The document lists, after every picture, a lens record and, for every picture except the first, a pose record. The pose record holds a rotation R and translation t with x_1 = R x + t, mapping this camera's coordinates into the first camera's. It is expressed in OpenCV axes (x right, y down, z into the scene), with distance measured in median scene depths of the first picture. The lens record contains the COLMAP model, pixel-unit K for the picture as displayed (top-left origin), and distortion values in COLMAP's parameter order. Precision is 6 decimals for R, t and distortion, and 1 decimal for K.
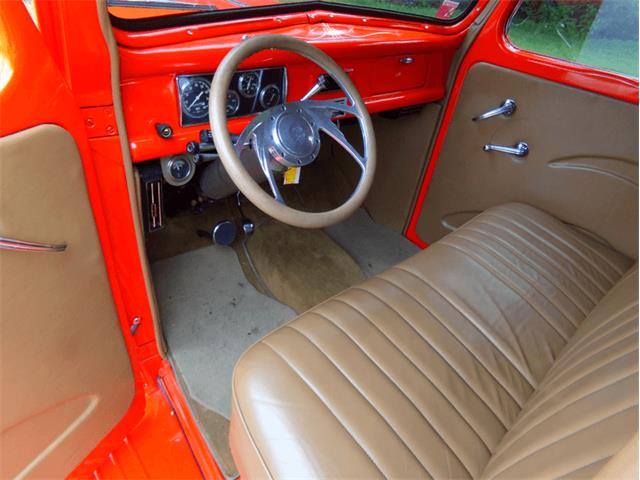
lens RADIAL K [[487.4, 0, 320.0], [0, 487.4, 240.0], [0, 0, 1]] dist [0.024694, -0.037652]
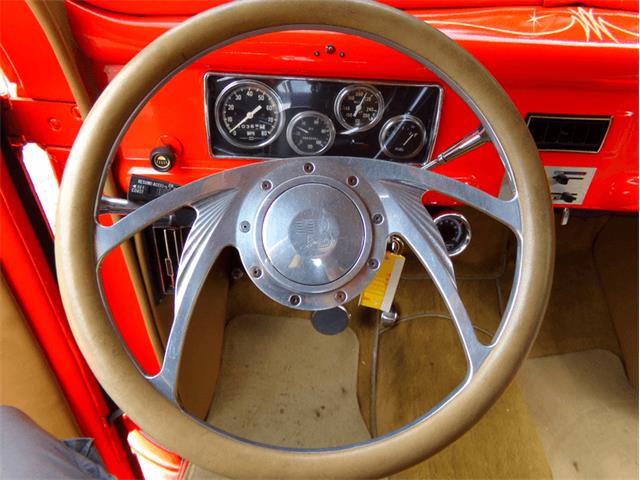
lens RADIAL K [[487.4, 0, 320.0], [0, 487.4, 240.0], [0, 0, 1]] dist [0.024694, -0.037652]
pose [[0.749381, 0.328208, -0.575072, 0.190164], [-0.327727, 0.938514, 0.108571, -0.240192], [0.575346, 0.107106, 0.810867, 0.590735]]
